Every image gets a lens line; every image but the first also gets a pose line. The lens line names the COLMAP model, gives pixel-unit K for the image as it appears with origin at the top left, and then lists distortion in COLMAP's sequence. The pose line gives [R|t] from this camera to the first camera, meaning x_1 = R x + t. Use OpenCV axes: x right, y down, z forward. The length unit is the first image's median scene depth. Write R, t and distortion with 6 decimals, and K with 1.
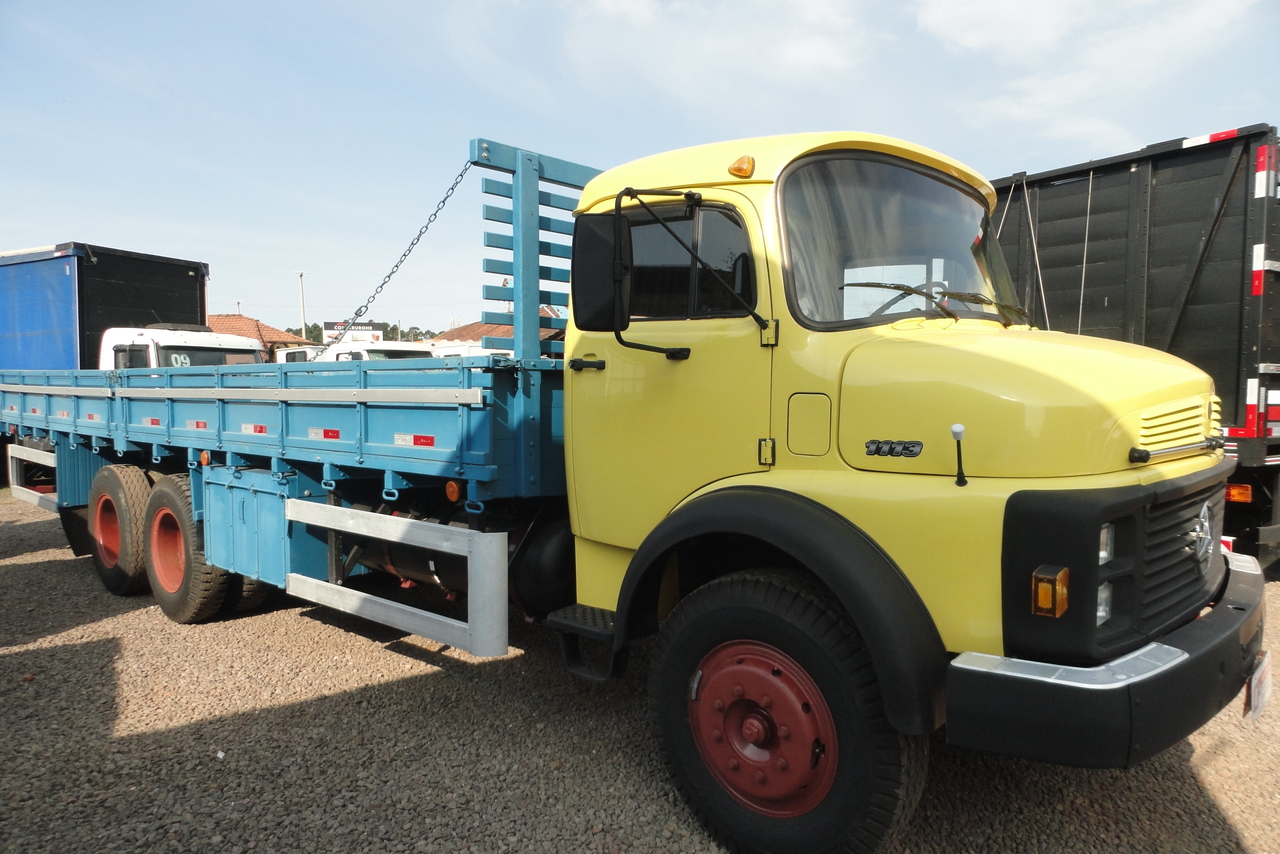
lens RADIAL K [[890.5, 0, 644.6], [0, 890.5, 444.2], [0, 0, 1]] dist [-0.001442, -0.001930]
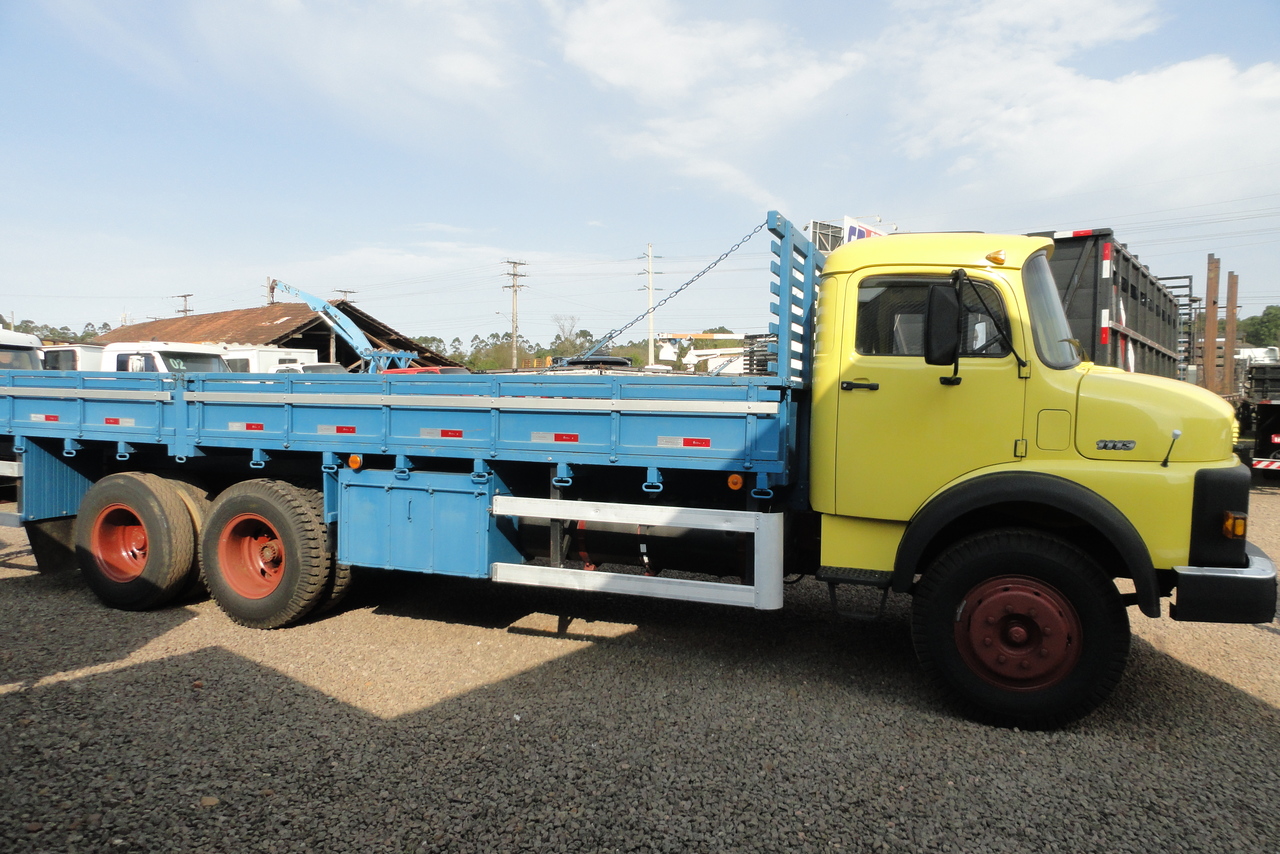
lens RADIAL K [[890.5, 0, 644.6], [0, 890.5, 444.2], [0, 0, 1]] dist [-0.001442, -0.001930]
pose [[0.935866, -0.000990, 0.352355, -0.751893], [0.005208, 0.999926, -0.011024, 0.011427], [-0.352318, 0.012152, 0.935801, -0.138218]]
